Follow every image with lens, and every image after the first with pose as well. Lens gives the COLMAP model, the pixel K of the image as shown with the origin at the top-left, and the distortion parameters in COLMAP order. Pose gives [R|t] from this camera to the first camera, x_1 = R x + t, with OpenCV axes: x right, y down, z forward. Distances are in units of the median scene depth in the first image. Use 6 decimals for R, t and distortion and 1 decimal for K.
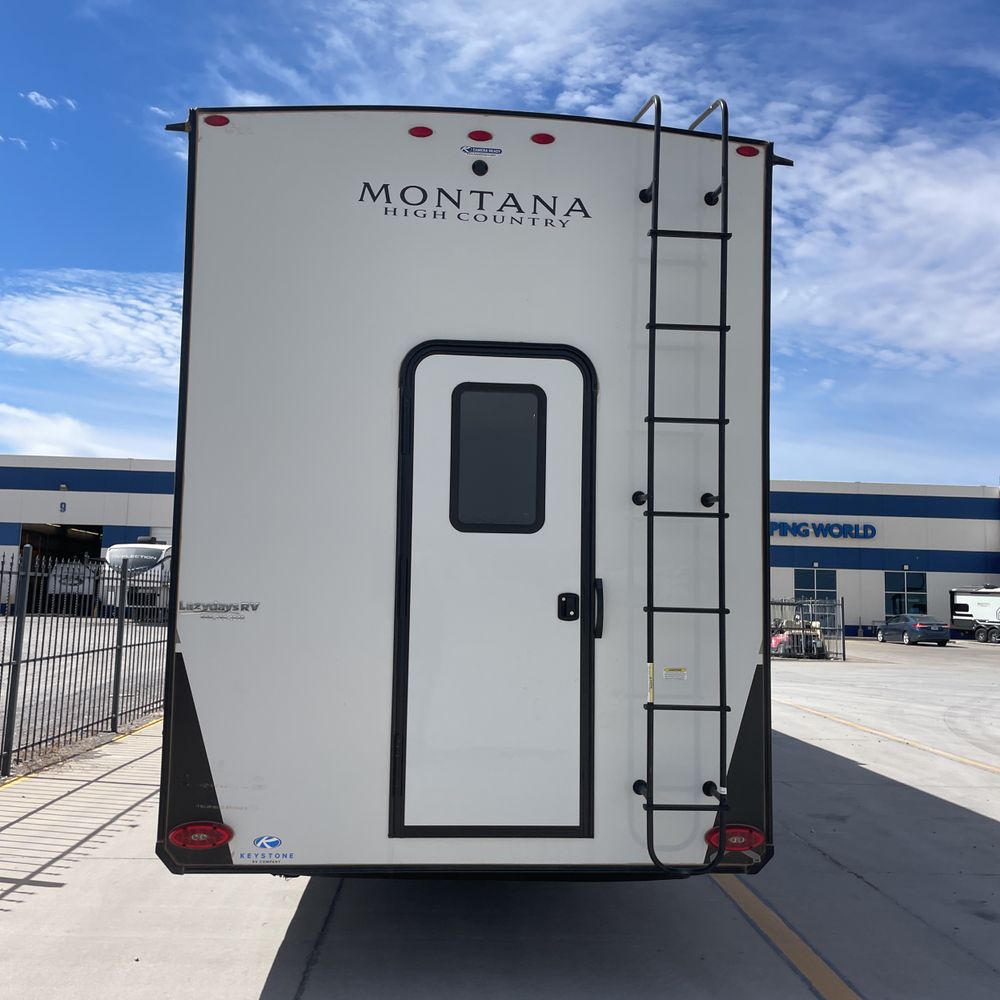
lens RADIAL K [[1003.7, 0, 500.0], [0, 1003.7, 500.0], [0, 0, 1]] dist [0.108555, -0.149736]
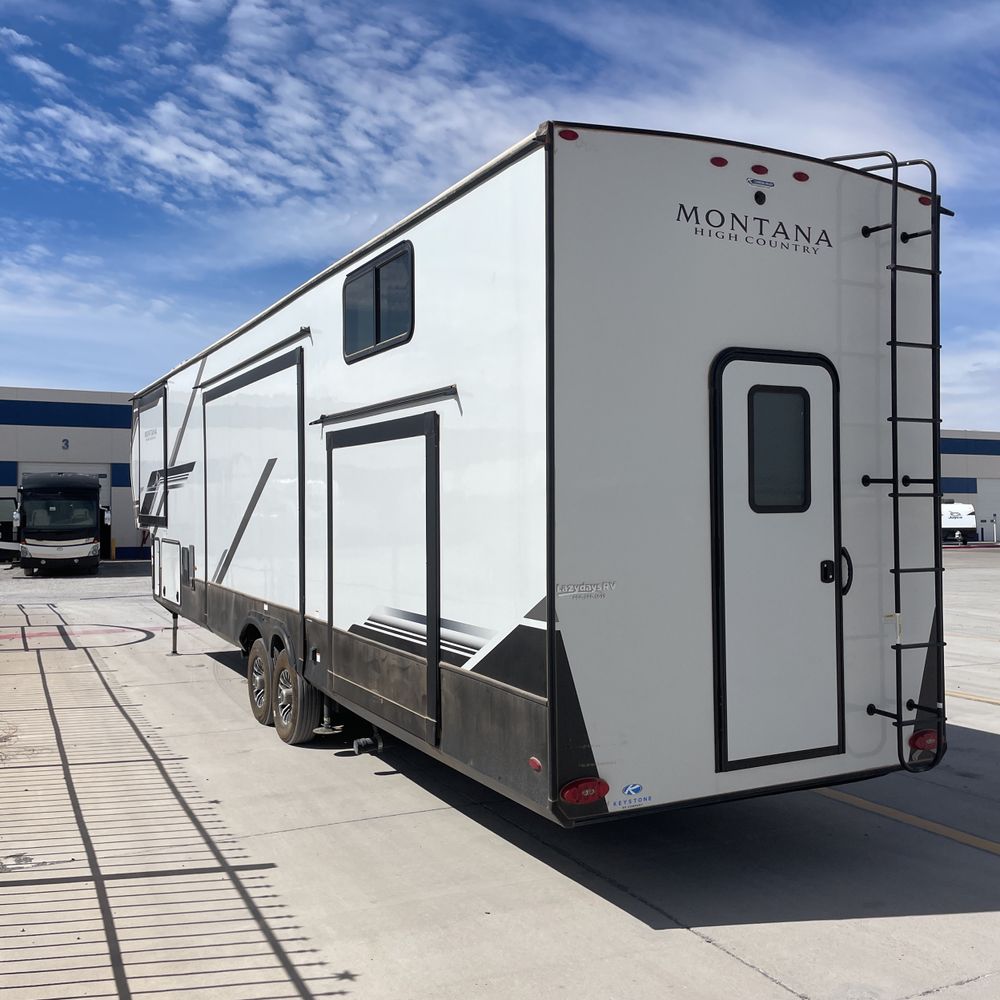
lens RADIAL K [[1002.5, 0, 503.6], [0, 1002.5, 485.7], [0, 0, 1]] dist [0.052116, -0.021723]
pose [[0.921203, -0.020705, 0.388530, -0.751128], [-0.004518, 0.997946, 0.063894, -0.072378], [-0.389055, -0.060615, 0.919218, 0.033083]]
